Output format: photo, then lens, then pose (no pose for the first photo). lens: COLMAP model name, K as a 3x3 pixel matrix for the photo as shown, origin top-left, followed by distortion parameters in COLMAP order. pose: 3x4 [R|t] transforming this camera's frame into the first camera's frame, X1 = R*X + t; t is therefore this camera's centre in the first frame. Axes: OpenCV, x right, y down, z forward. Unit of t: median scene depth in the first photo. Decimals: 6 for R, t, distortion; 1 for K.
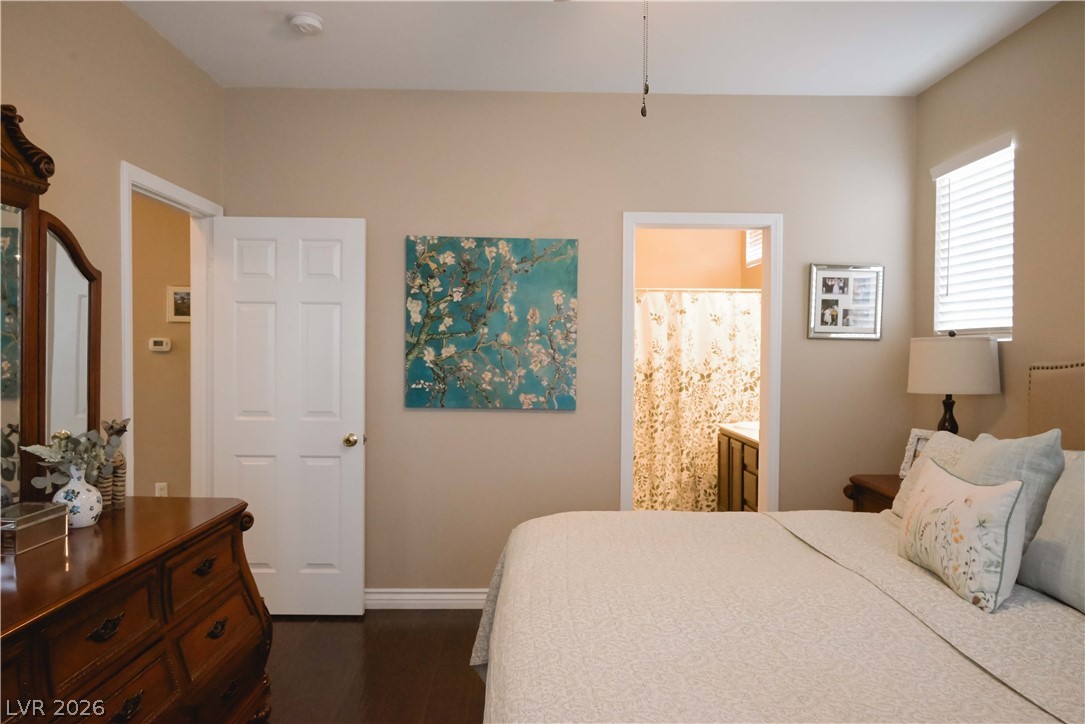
lens RADIAL K [[715.1, 0, 542.5], [0, 715.1, 362.0], [0, 0, 1]] dist [-0.003483, 0.001866]
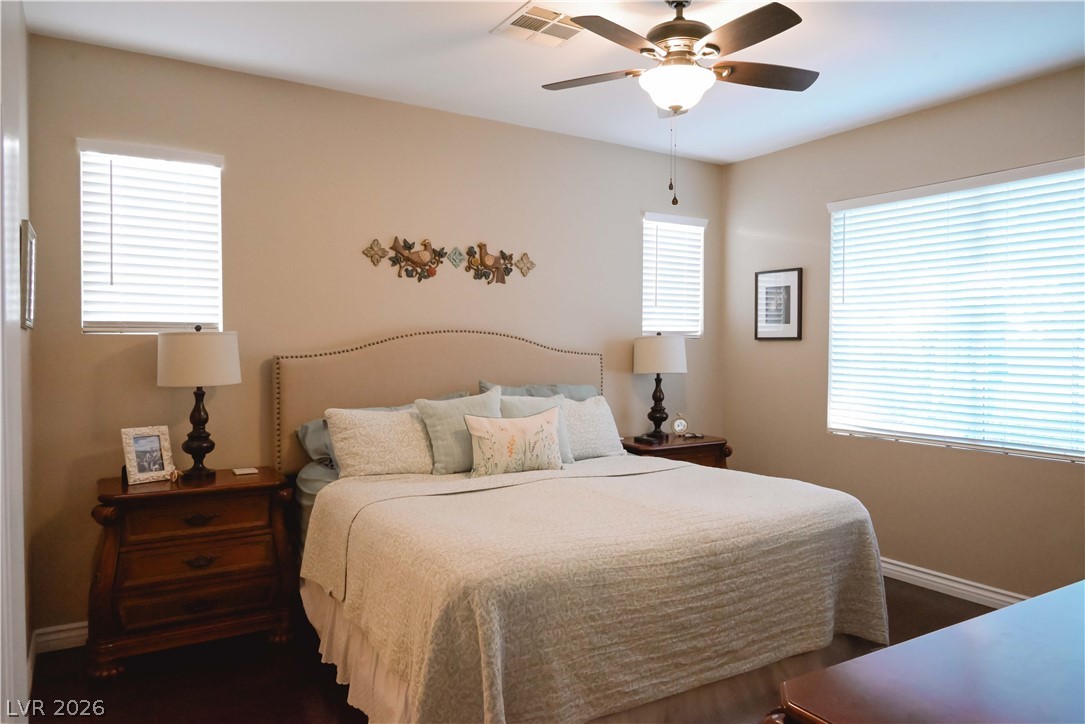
lens RADIAL K [[715.1, 0, 542.5], [0, 715.1, 362.0], [0, 0, 1]] dist [-0.003483, 0.001866]
pose [[-0.510440, -0.028378, 0.859445, -0.502884], [0.007480, 0.999271, 0.037437, -0.021152], [-0.859881, 0.025538, -0.509856, 0.938073]]
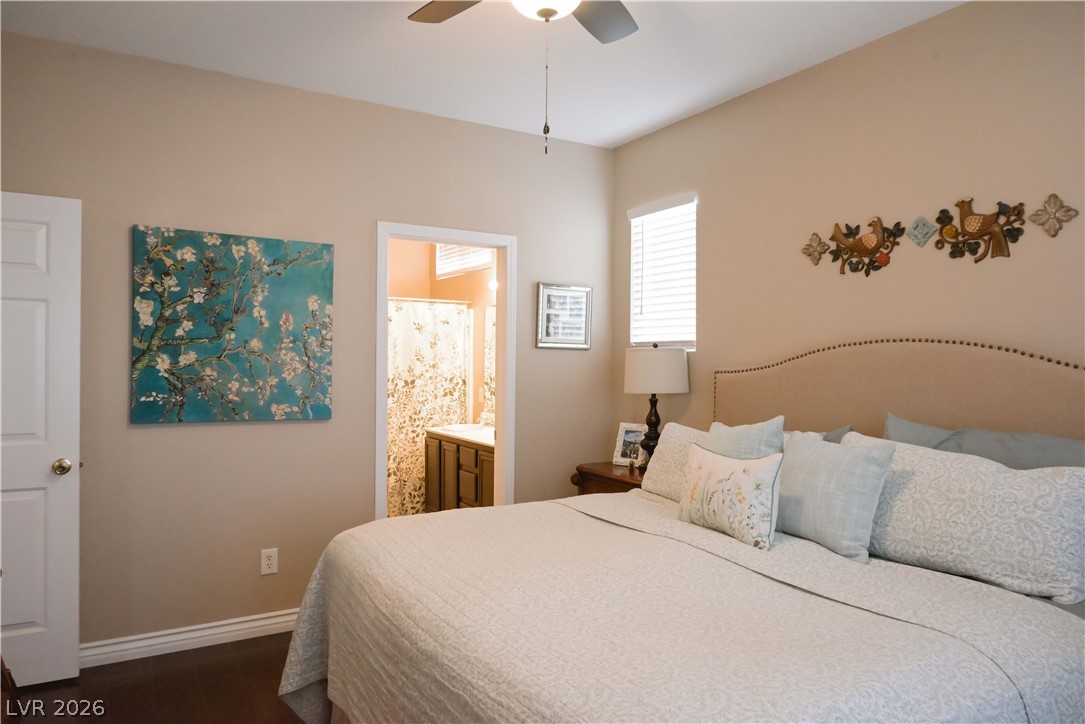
lens RADIAL K [[715.1, 0, 542.5], [0, 715.1, 362.0], [0, 0, 1]] dist [-0.003483, 0.001866]
pose [[0.866859, -0.001538, 0.498551, -0.190811], [0.006097, 0.999953, -0.007516, -0.001648], [-0.498516, 0.009555, 0.866828, 0.009431]]
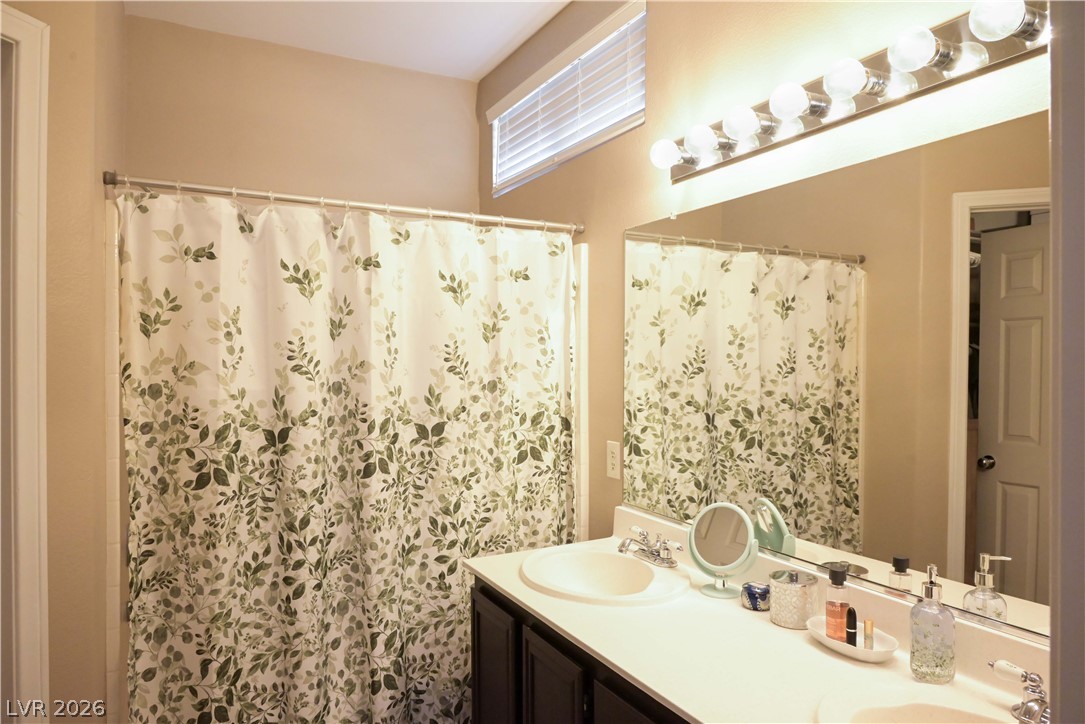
lens RADIAL K [[715.1, 0, 542.5], [0, 715.1, 362.0], [0, 0, 1]] dist [-0.003483, 0.001866]
pose [[0.896923, -0.006124, 0.442145, 0.171765], [0.011944, 0.999875, -0.010380, -0.020723], [-0.442026, 0.014591, 0.896884, 0.971498]]
